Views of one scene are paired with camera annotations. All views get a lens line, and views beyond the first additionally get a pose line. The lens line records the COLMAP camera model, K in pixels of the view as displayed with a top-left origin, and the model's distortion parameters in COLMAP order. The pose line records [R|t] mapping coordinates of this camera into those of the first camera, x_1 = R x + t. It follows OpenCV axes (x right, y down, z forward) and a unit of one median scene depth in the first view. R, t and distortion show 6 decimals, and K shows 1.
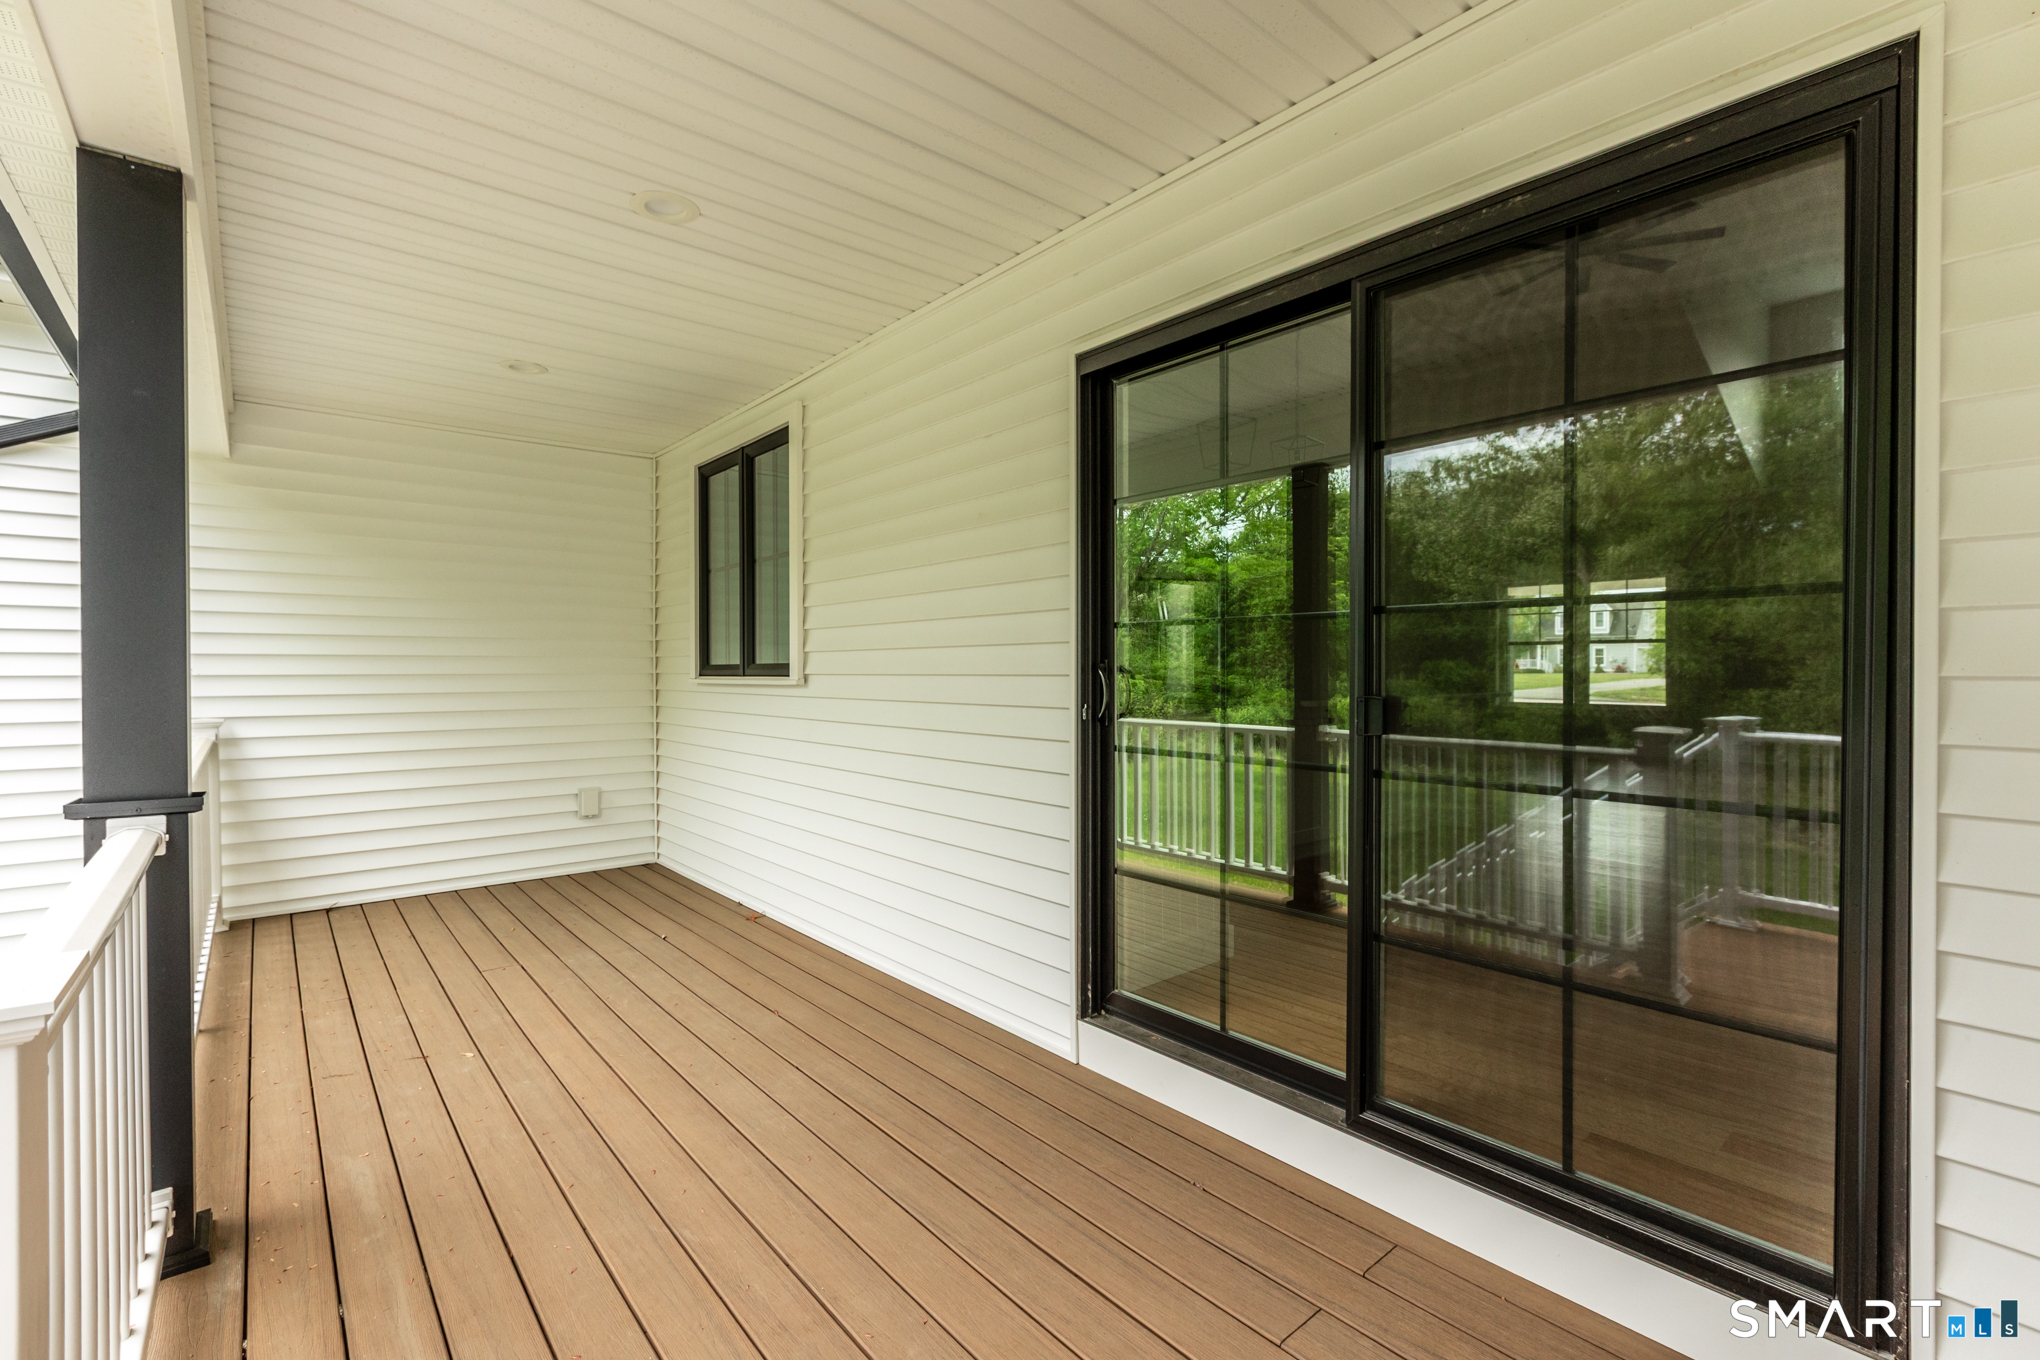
lens RADIAL K [[909.2, 0, 1020.5], [0, 909.2, 676.7], [0, 0, 1]] dist [0.003654, -0.000027]
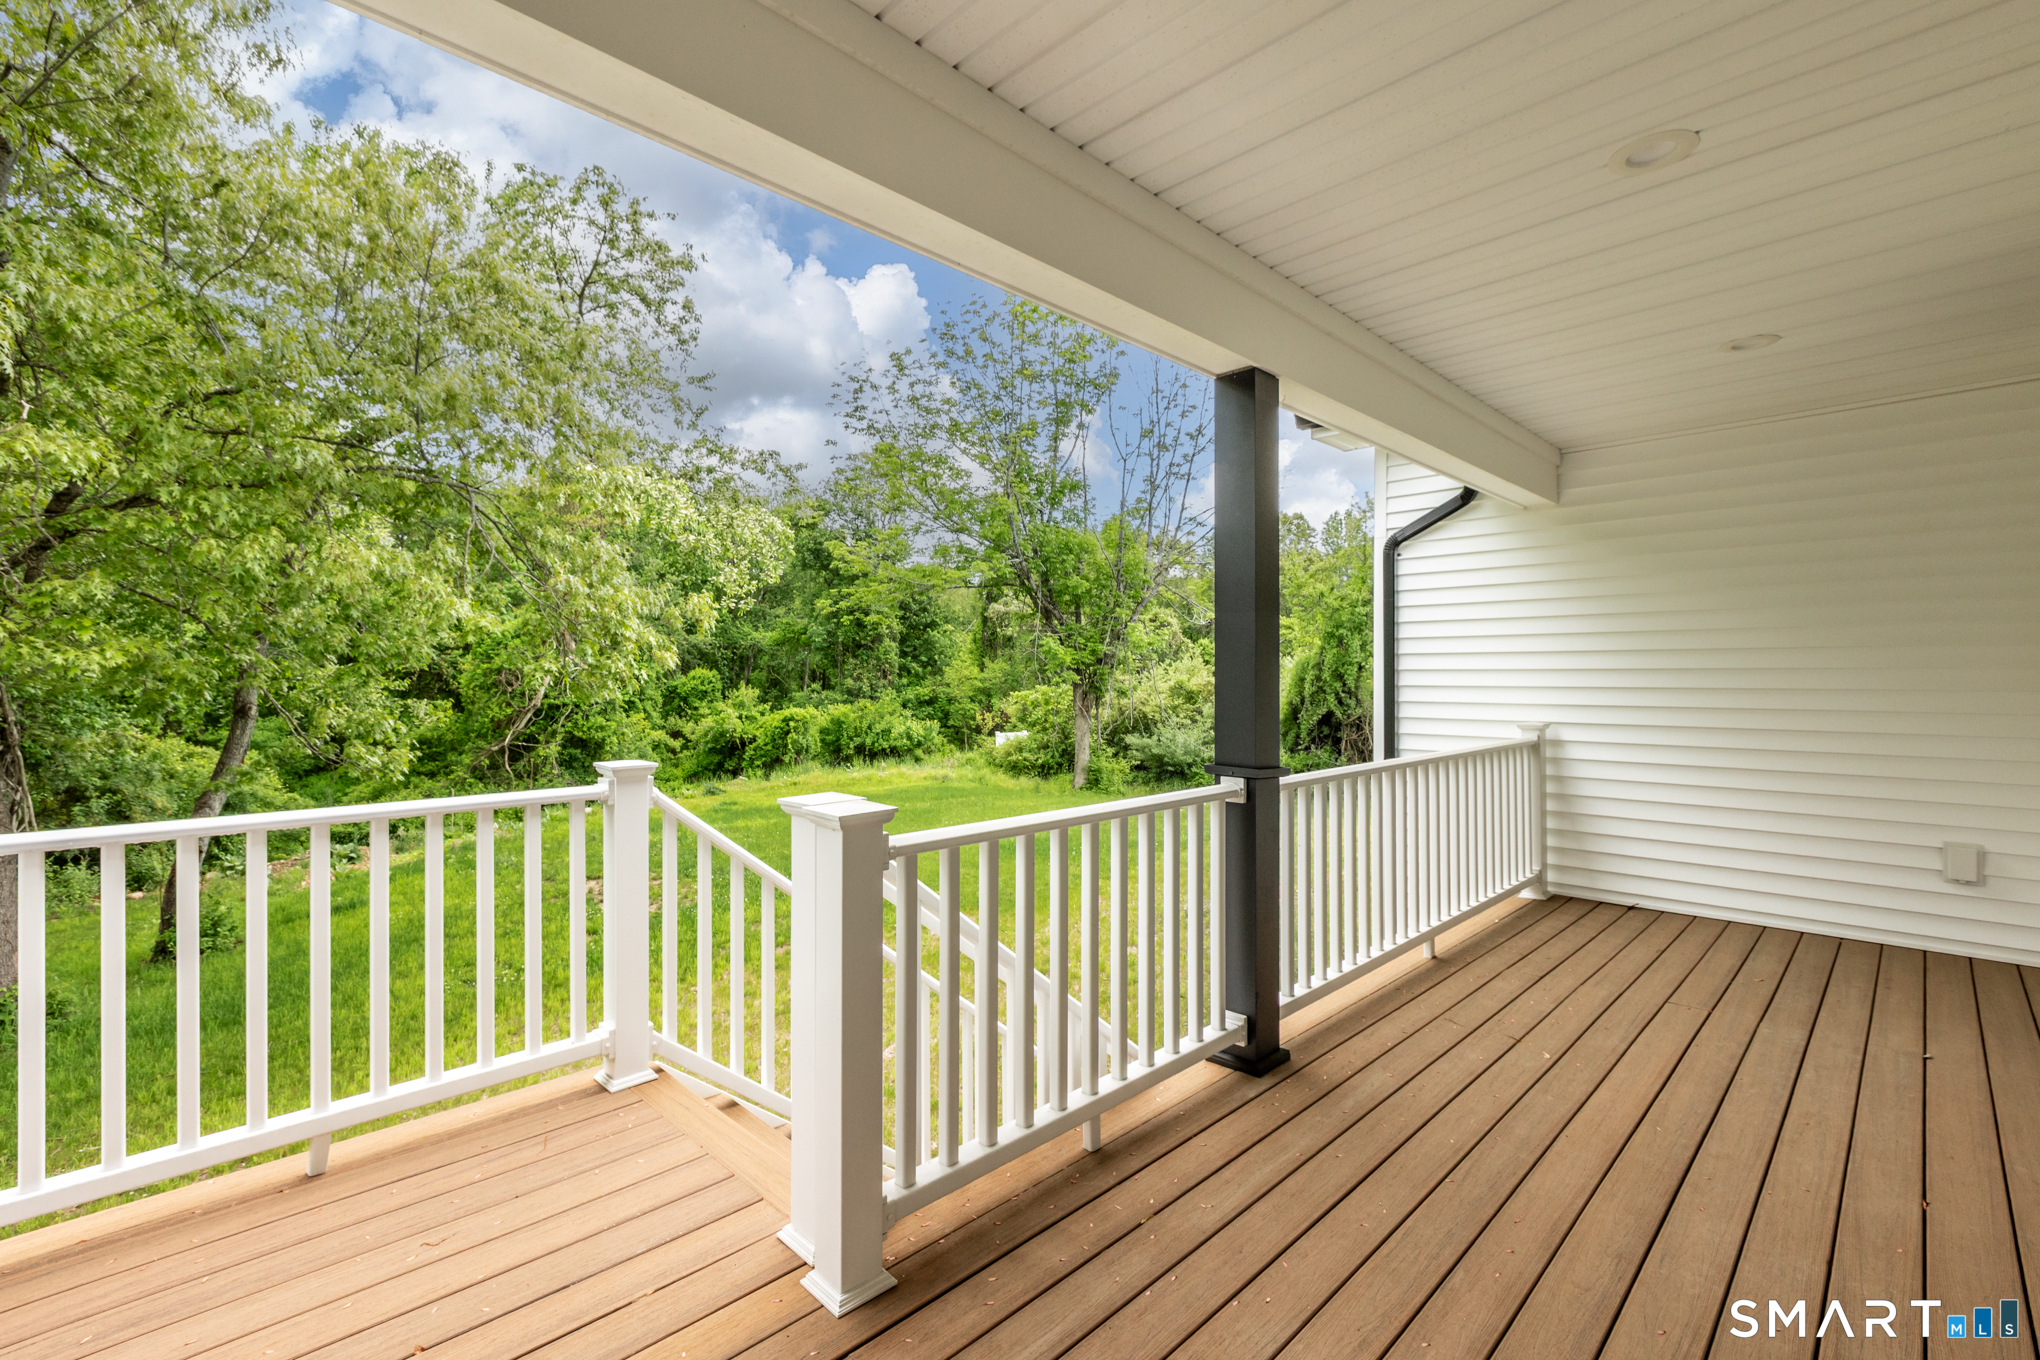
lens RADIAL K [[909.2, 0, 1019.6], [0, 909.2, 673.4], [0, 0, 1]] dist [0.003654, -0.000027]
pose [[0.082232, -0.002239, -0.996611, 0.337083], [-0.010965, 0.999935, -0.003151, -0.010176], [0.996553, 0.011187, 0.082202, 0.271910]]
